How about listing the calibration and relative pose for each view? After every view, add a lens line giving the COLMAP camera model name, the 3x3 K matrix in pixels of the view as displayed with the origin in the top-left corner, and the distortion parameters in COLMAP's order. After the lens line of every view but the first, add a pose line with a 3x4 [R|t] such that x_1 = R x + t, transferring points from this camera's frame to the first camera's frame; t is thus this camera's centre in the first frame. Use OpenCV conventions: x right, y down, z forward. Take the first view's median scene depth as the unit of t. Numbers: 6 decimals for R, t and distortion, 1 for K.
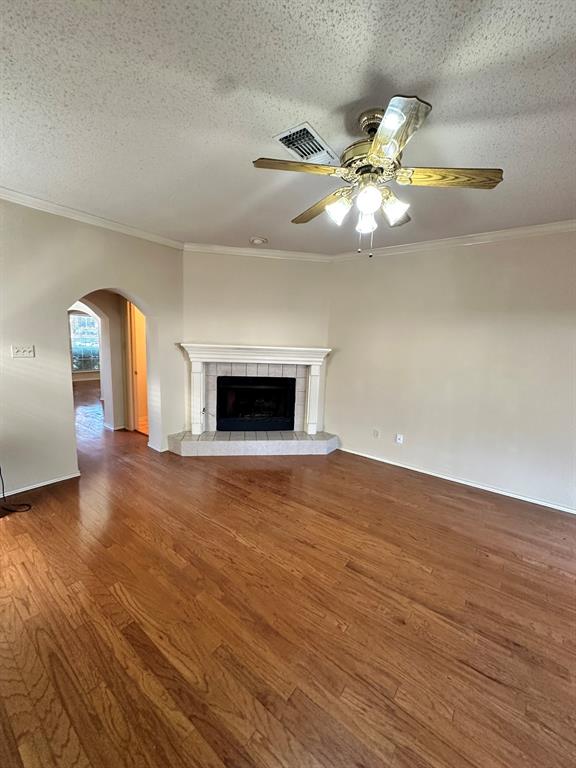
lens RADIAL K [[309.2, 0, 288.0], [0, 309.2, 384.0], [0, 0, 1]] dist [-0.001249, 0.000179]
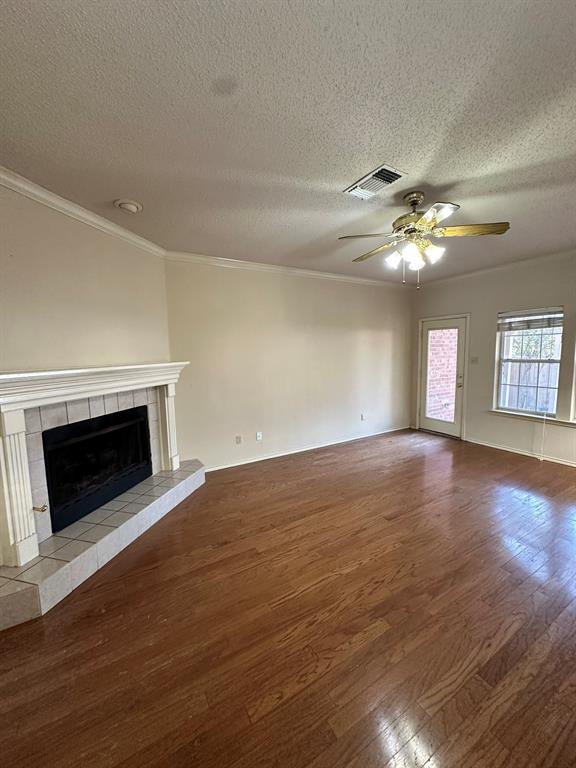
lens RADIAL K [[305.0, 0, 291.7], [0, 305.0, 385.0], [0, 0, 1]] dist [-0.001221, 0.000145]
pose [[0.366682, -0.149568, 0.918245, -0.537844], [0.168049, 0.981406, 0.092749, -0.079782], [-0.915043, 0.120301, 0.384999, 0.415228]]
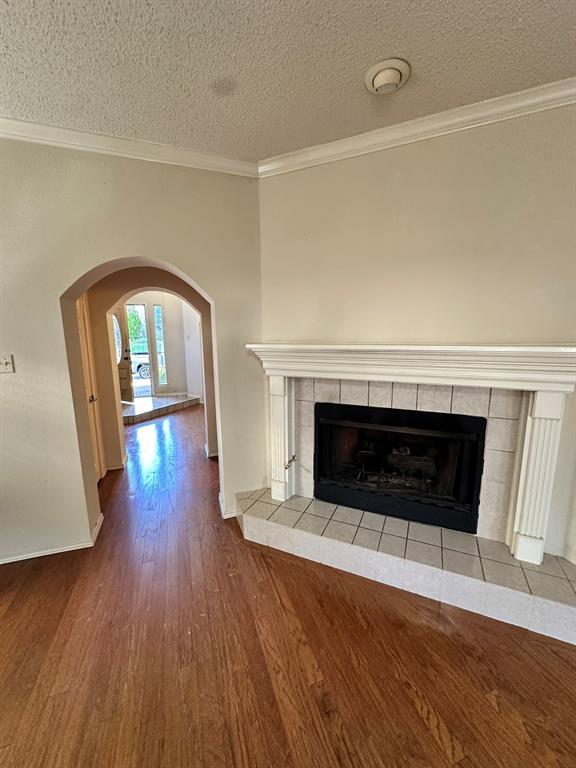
lens RADIAL K [[309.2, 0, 288.0], [0, 309.2, 384.0], [0, 0, 1]] dist [-0.001249, 0.000179]
pose [[0.839877, 0.042258, -0.541129, 0.024516], [-0.038443, 0.999092, 0.018354, -0.066316], [0.541413, 0.005387, 0.840739, 0.522218]]
